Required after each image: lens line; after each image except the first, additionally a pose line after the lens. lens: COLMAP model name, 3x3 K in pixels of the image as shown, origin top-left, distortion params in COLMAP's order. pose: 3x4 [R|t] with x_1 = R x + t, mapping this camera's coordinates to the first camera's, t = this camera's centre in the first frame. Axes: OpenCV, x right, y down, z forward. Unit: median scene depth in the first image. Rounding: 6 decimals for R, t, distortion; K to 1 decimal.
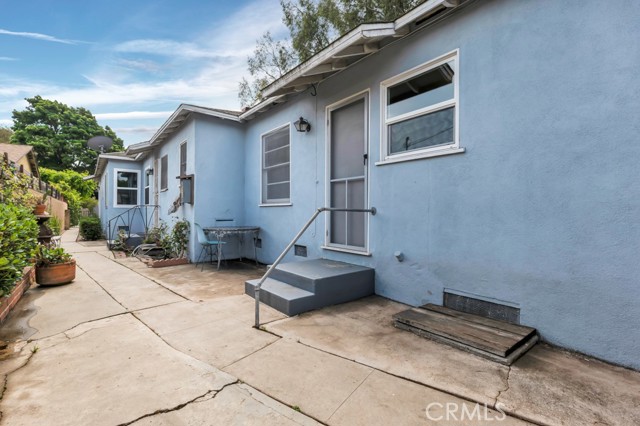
lens RADIAL K [[292.4, 0, 319.5], [0, 292.4, 213.4], [0, 0, 1]] dist [0.005936, -0.000365]
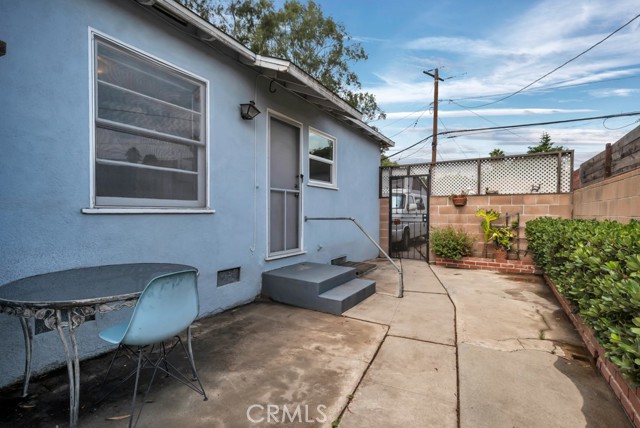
lens RADIAL K [[292.4, 0, 317.7], [0, 292.4, 217.3], [0, 0, 1]] dist [0.005936, -0.000365]
pose [[-0.324874, -0.022459, 0.945491, -0.590000], [-0.000072, 0.999719, 0.023723, -0.025299], [-0.945757, 0.007639, -0.324784, 0.743777]]
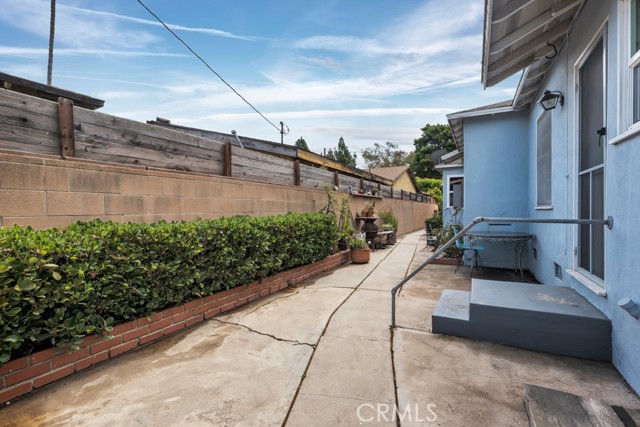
lens RADIAL K [[292.4, 0, 324.0], [0, 292.4, 211.3], [0, 0, 1]] dist [0.005936, -0.000365]
pose [[0.413444, -0.002131, -0.910527, 0.260386], [0.001325, 0.999998, -0.001739, -0.015522], [0.910529, -0.000487, 0.413445, 0.122959]]
